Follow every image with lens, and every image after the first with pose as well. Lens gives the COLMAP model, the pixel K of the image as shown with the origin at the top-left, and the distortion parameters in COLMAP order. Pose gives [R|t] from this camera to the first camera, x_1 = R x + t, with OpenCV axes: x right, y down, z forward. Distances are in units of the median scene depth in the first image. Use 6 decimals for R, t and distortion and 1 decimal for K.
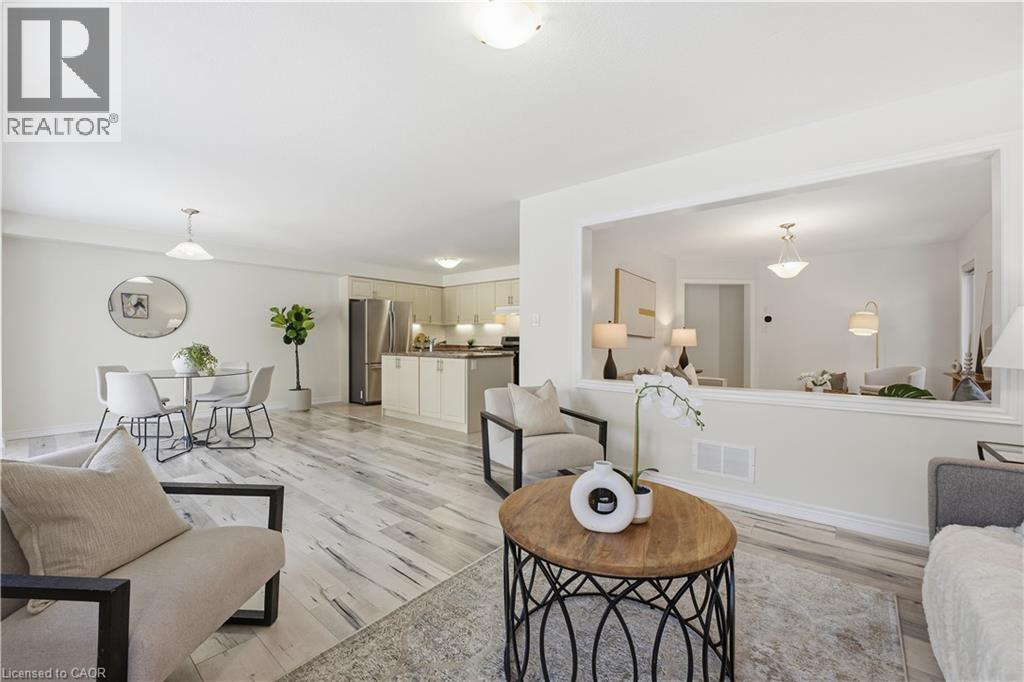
lens RADIAL K [[420.6, 0, 514.9], [0, 420.6, 343.7], [0, 0, 1]] dist [-0.023734, -0.000265]
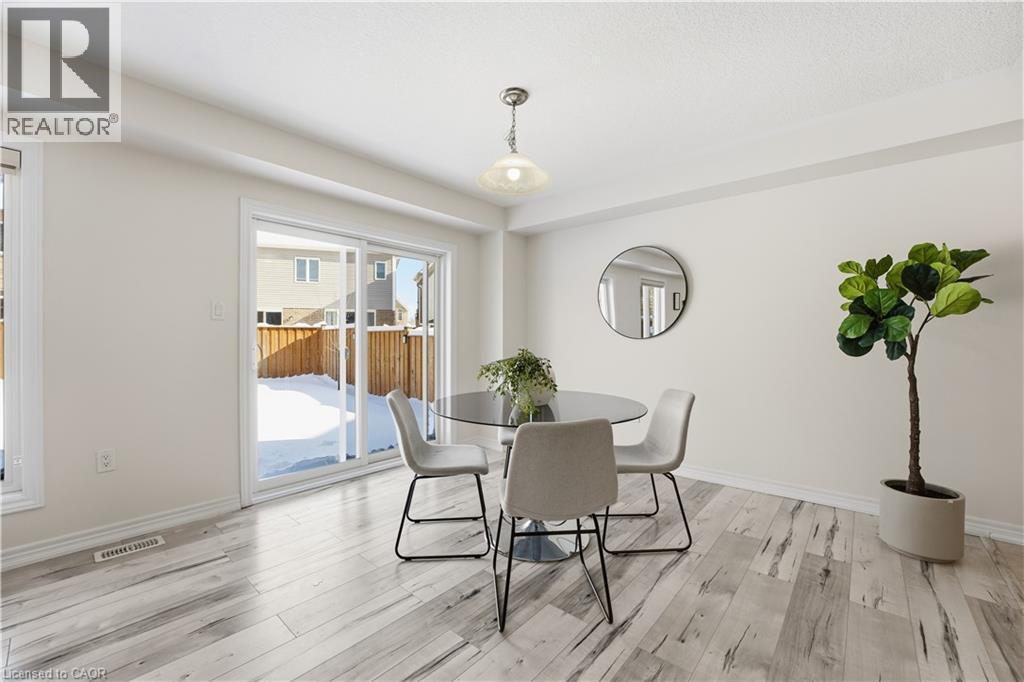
lens RADIAL K [[420.6, 0, 514.2], [0, 420.6, 342.9], [0, 0, 1]] dist [-0.023734, -0.000265]
pose [[-0.031567, 0.017059, -0.999356, -0.167861], [-0.009560, 0.999803, 0.017368, -0.013305], [0.999456, 0.010102, -0.031398, 0.673451]]
